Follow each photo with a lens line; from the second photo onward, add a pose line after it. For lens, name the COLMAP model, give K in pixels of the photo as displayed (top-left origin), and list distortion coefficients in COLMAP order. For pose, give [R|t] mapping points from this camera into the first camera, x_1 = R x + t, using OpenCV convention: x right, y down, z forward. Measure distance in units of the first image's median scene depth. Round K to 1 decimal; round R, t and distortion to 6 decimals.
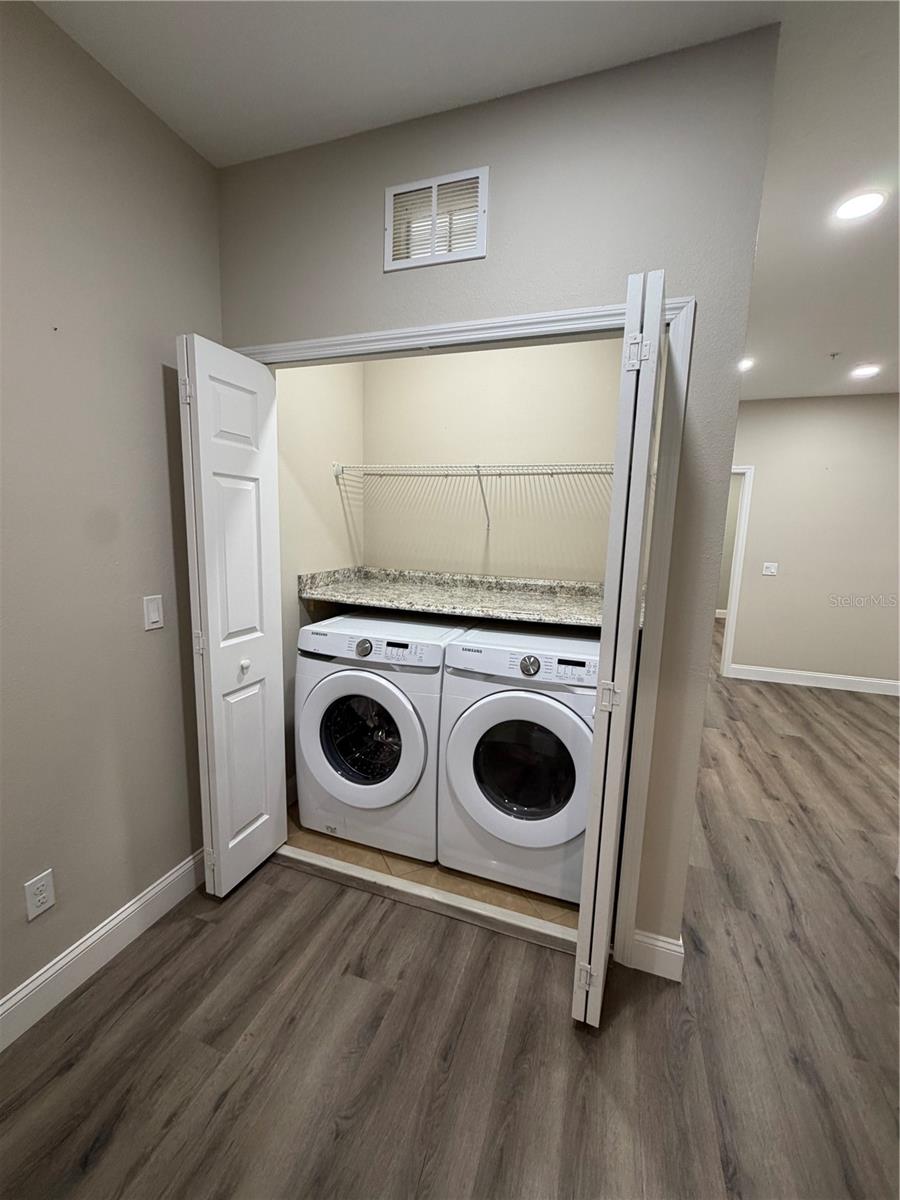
lens RADIAL K [[477.6, 0, 451.4], [0, 477.6, 597.9], [0, 0, 1]] dist [-0.000125, -0.000453]
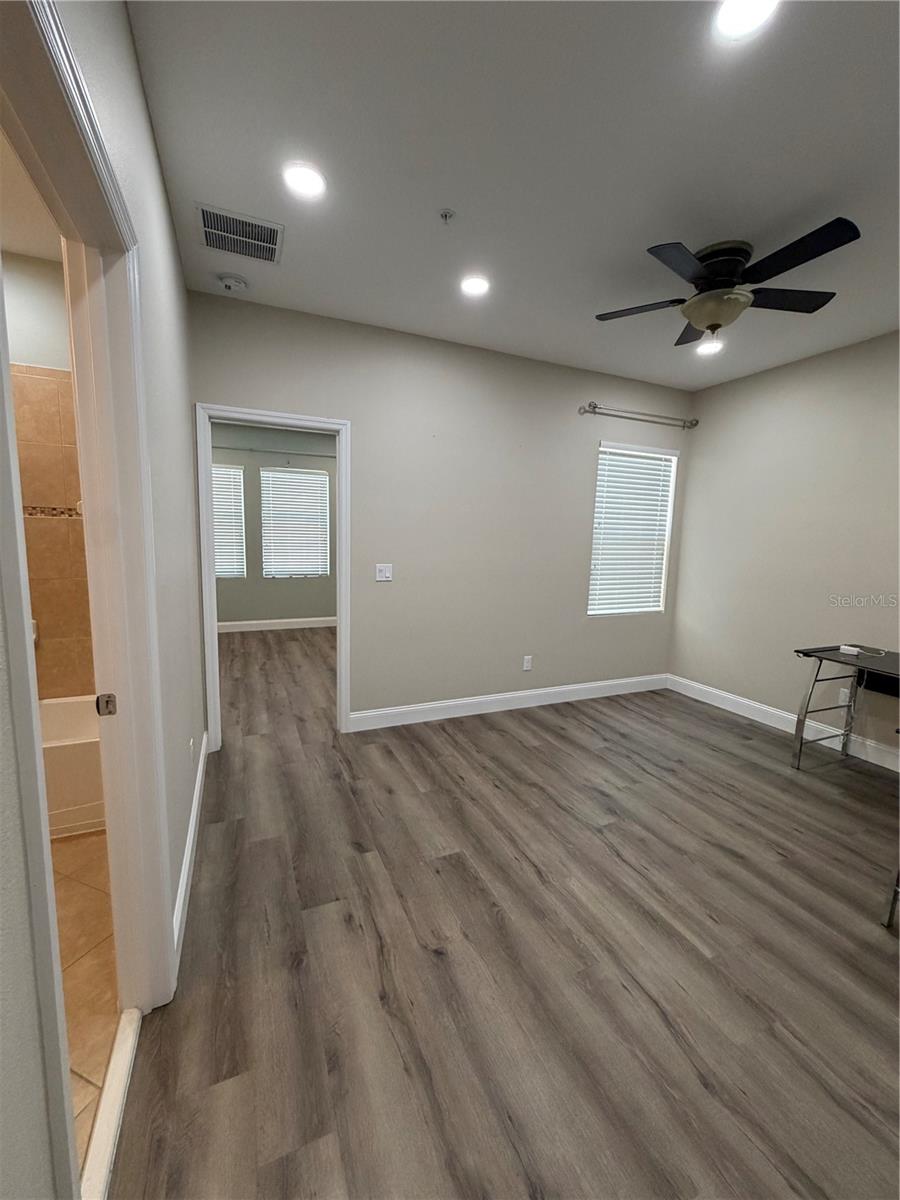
lens RADIAL K [[477.6, 0, 449.8], [0, 477.6, 594.5], [0, 0, 1]] dist [-0.000125, -0.000453]
pose [[0.733613, -0.090671, 0.673491, 0.328633], [0.092804, 0.995141, 0.032885, -0.055791], [-0.673200, 0.038377, 0.738464, 0.525048]]
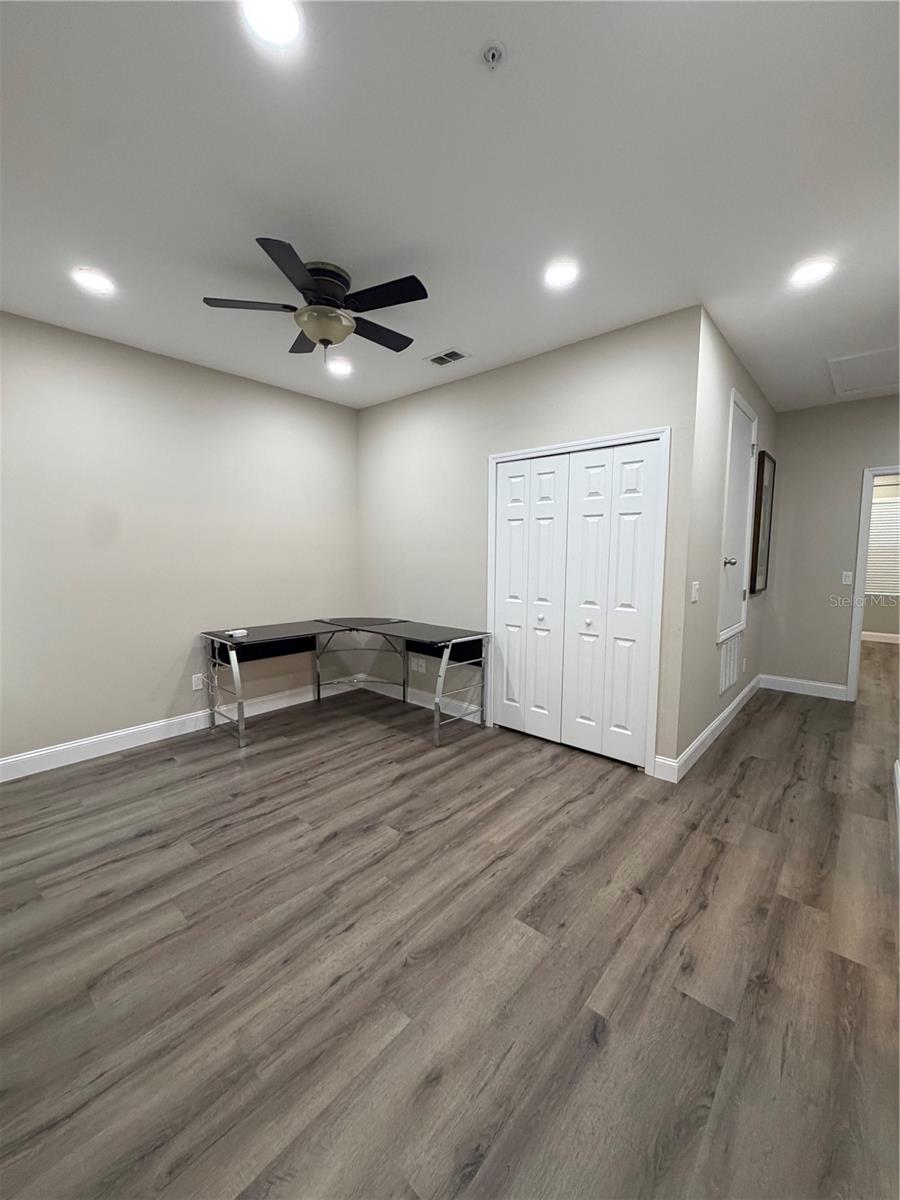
lens RADIAL K [[477.6, 0, 444.9], [0, 477.6, 601.7], [0, 0, 1]] dist [-0.000125, -0.000453]
pose [[-0.921387, -0.066720, 0.382876, 0.606816], [0.030526, 0.969687, 0.242438, -0.157356], [-0.387446, 0.235067, -0.891420, 1.352131]]
